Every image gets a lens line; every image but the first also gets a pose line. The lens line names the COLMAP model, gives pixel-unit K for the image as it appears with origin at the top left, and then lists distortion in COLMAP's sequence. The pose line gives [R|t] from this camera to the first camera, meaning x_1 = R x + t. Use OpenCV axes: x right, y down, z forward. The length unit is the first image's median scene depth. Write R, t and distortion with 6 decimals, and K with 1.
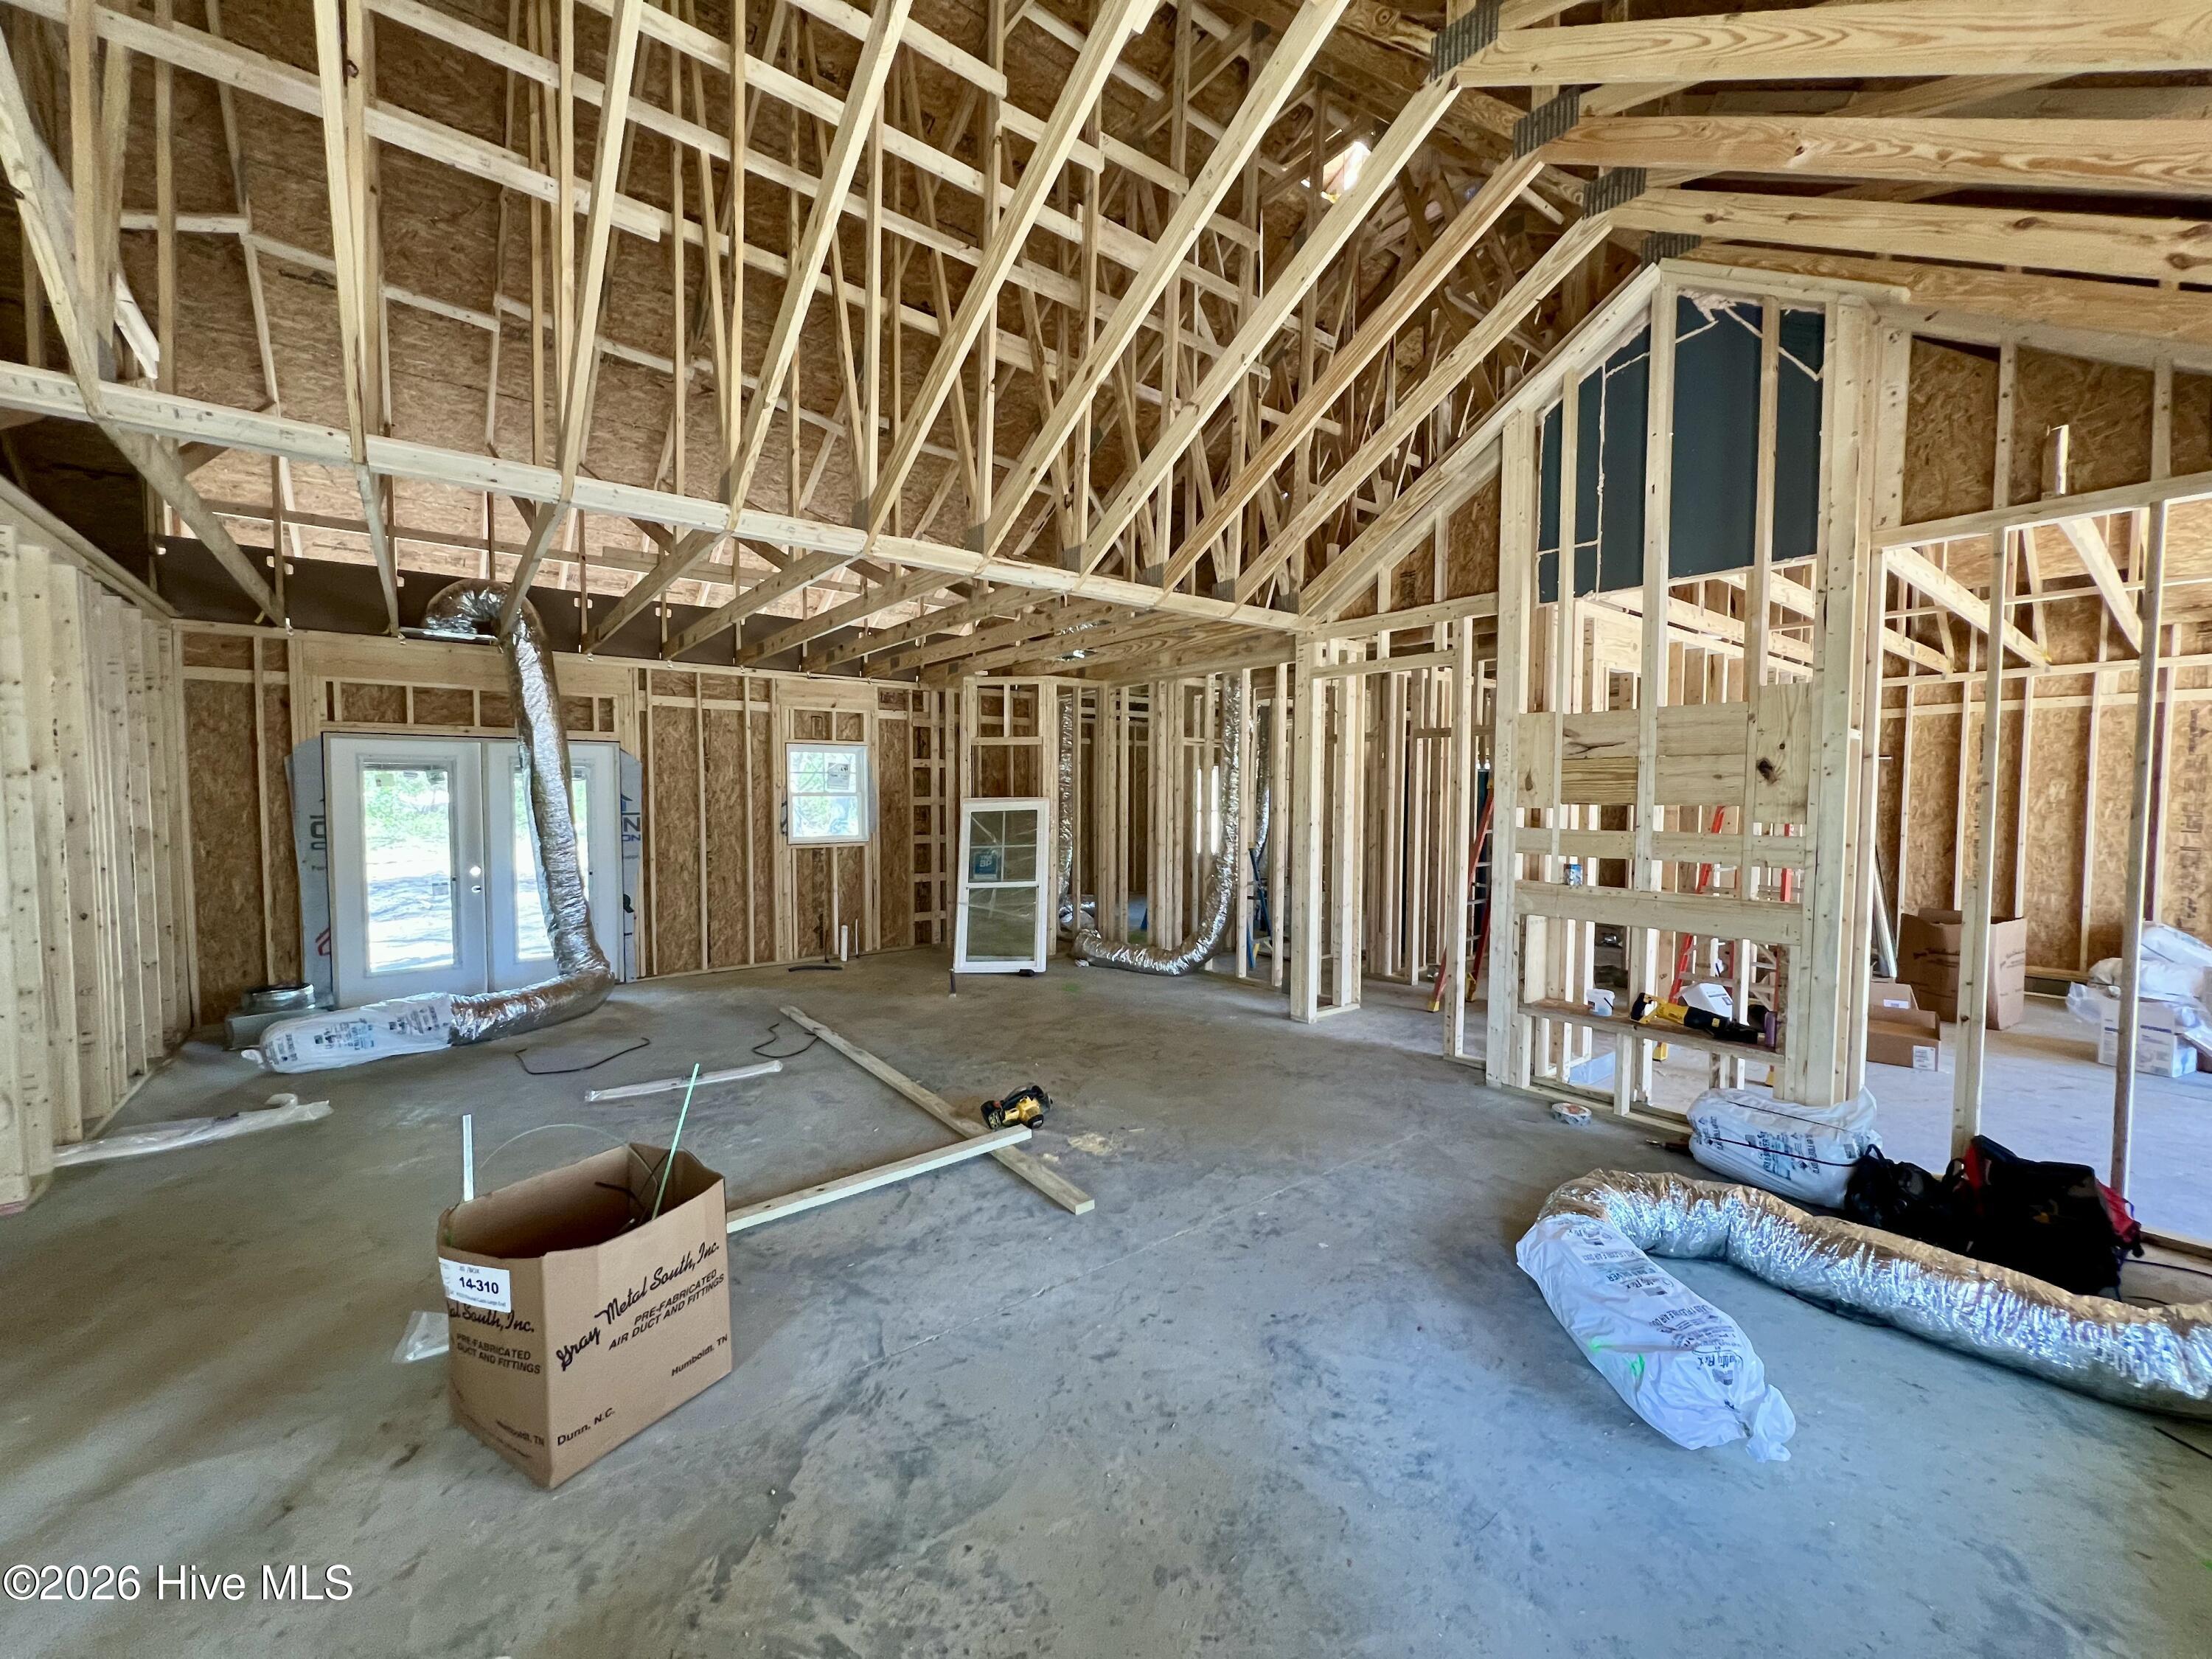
lens RADIAL K [[879.7, 0, 1102.5], [0, 879.7, 833.7], [0, 0, 1]] dist [-0.001315, 0.000135]
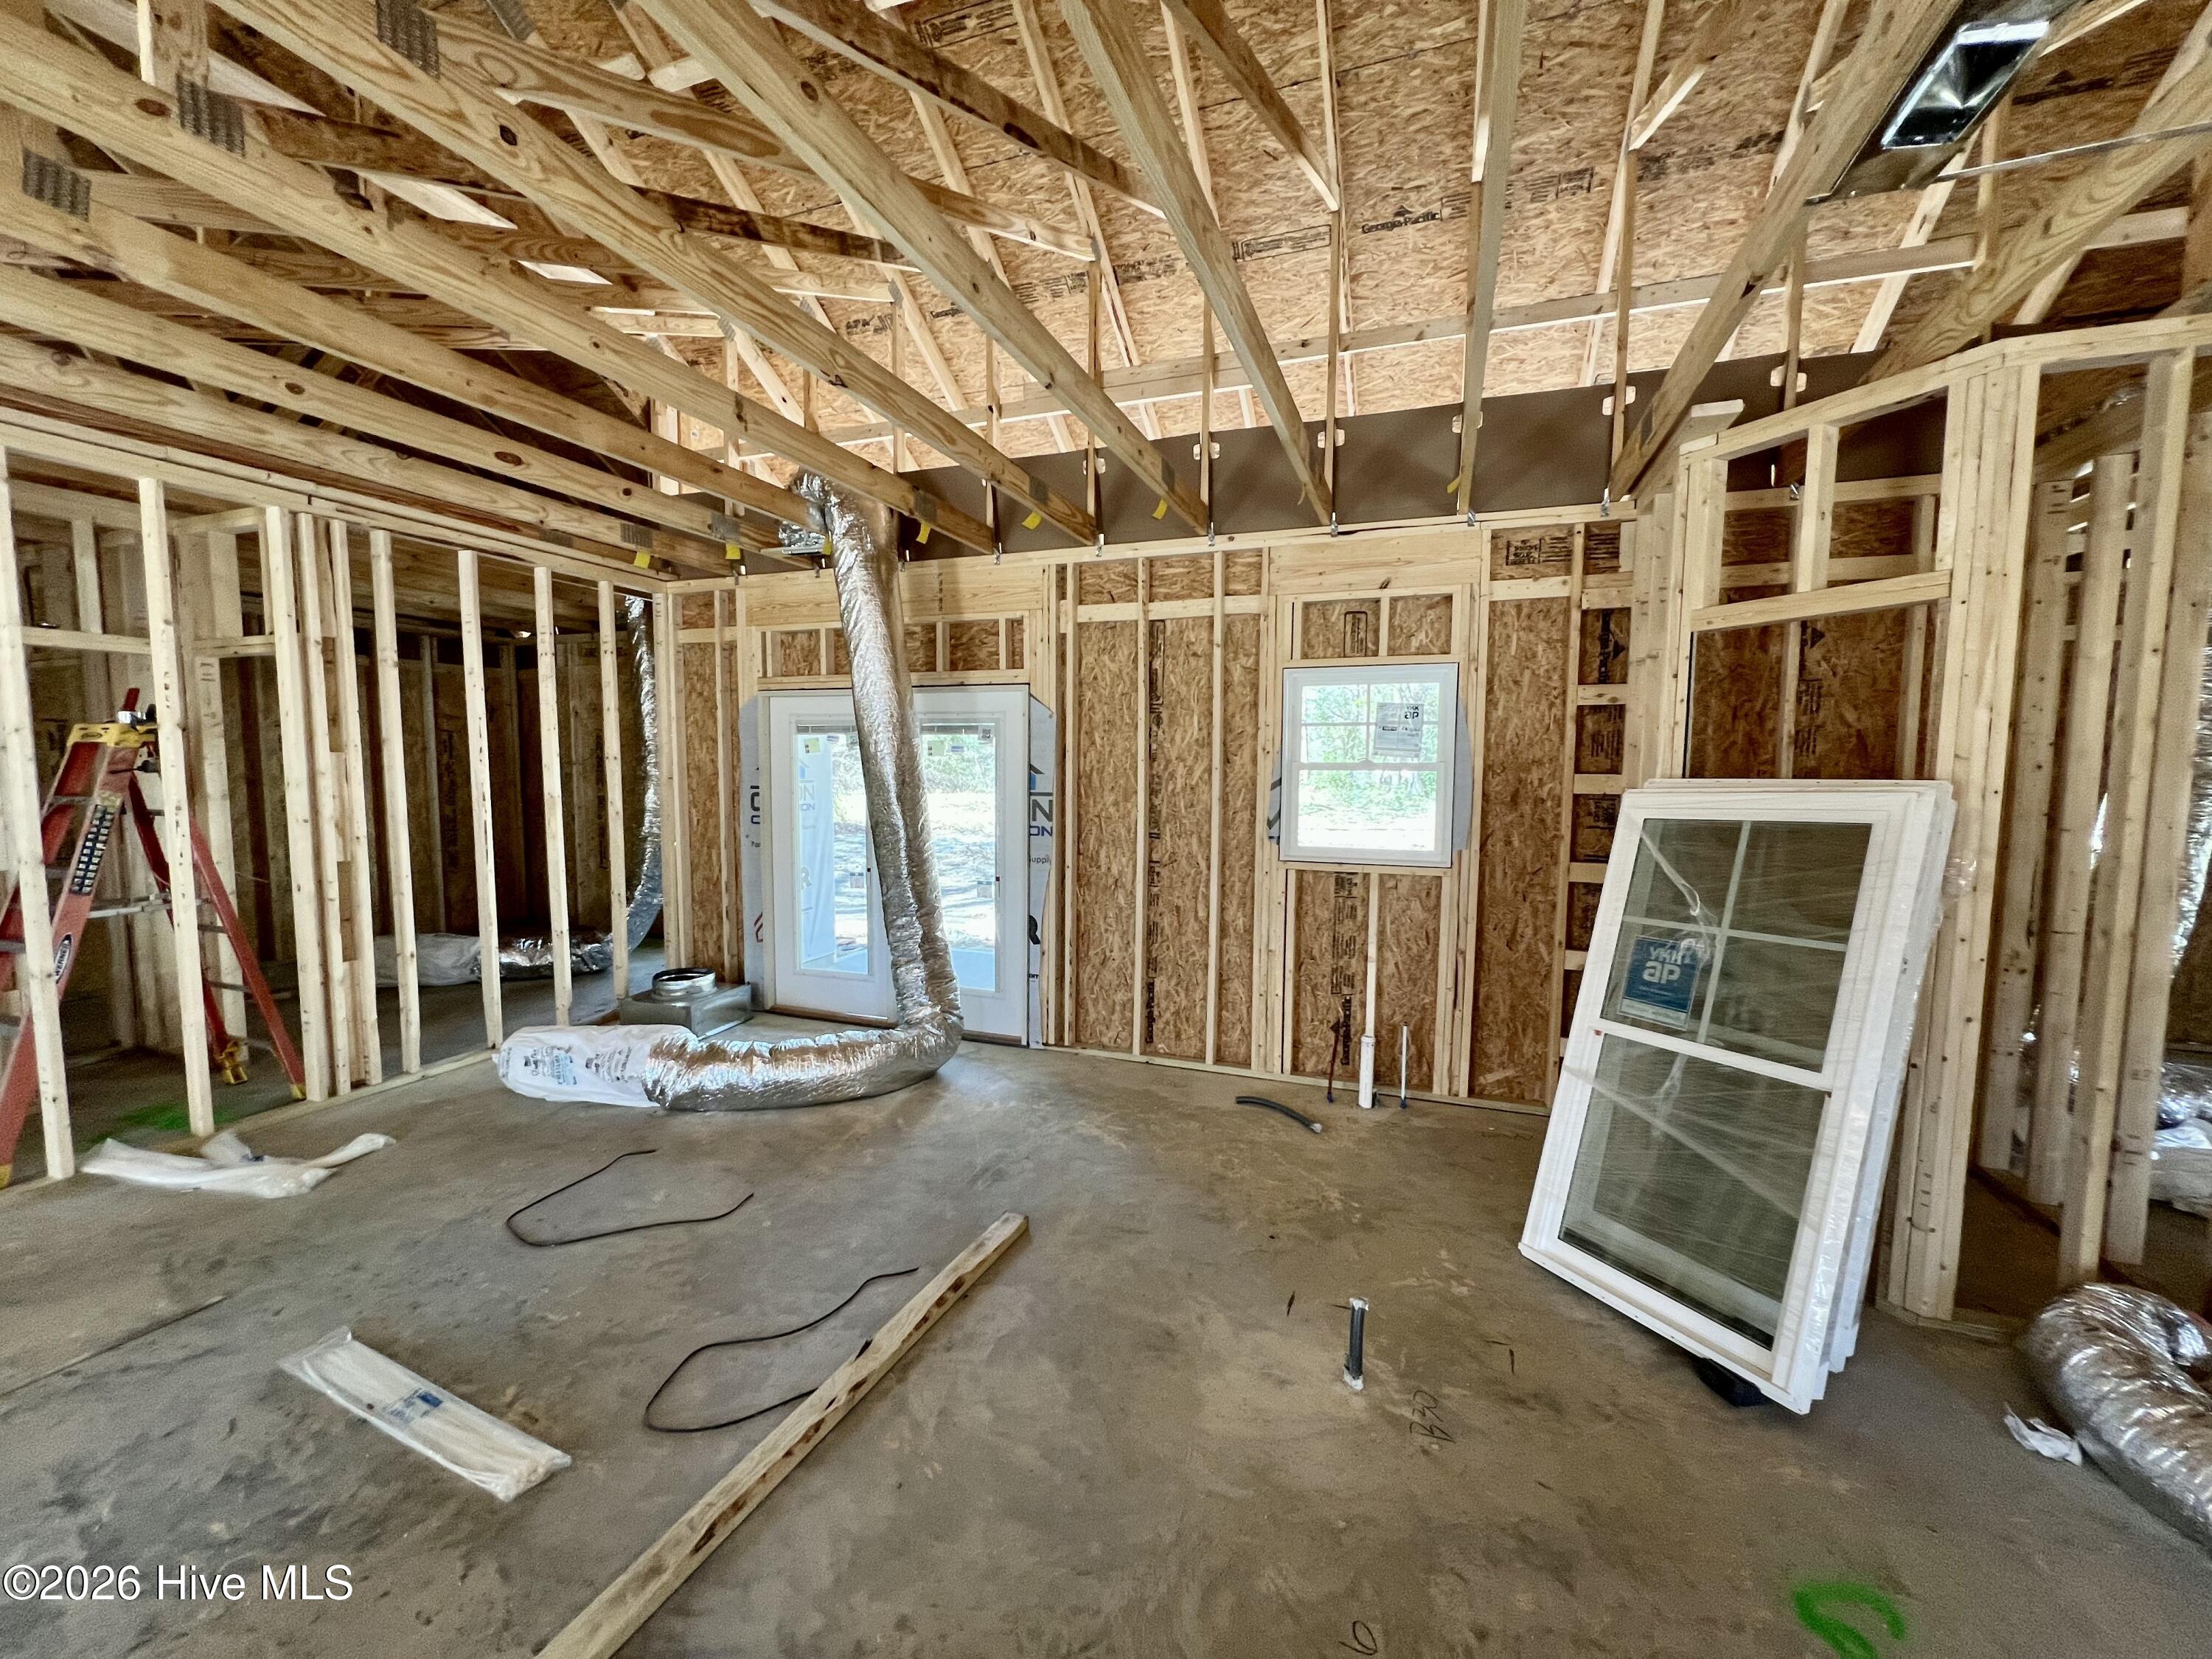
lens RADIAL K [[879.7, 0, 1102.5], [0, 879.7, 833.7], [0, 0, 1]] dist [-0.001315, 0.000135]
pose [[0.523495, 0.070632, -0.849096, 0.037424], [-0.044922, 0.997460, 0.055278, -0.028691], [0.850844, 0.009205, 0.525339, 0.637822]]
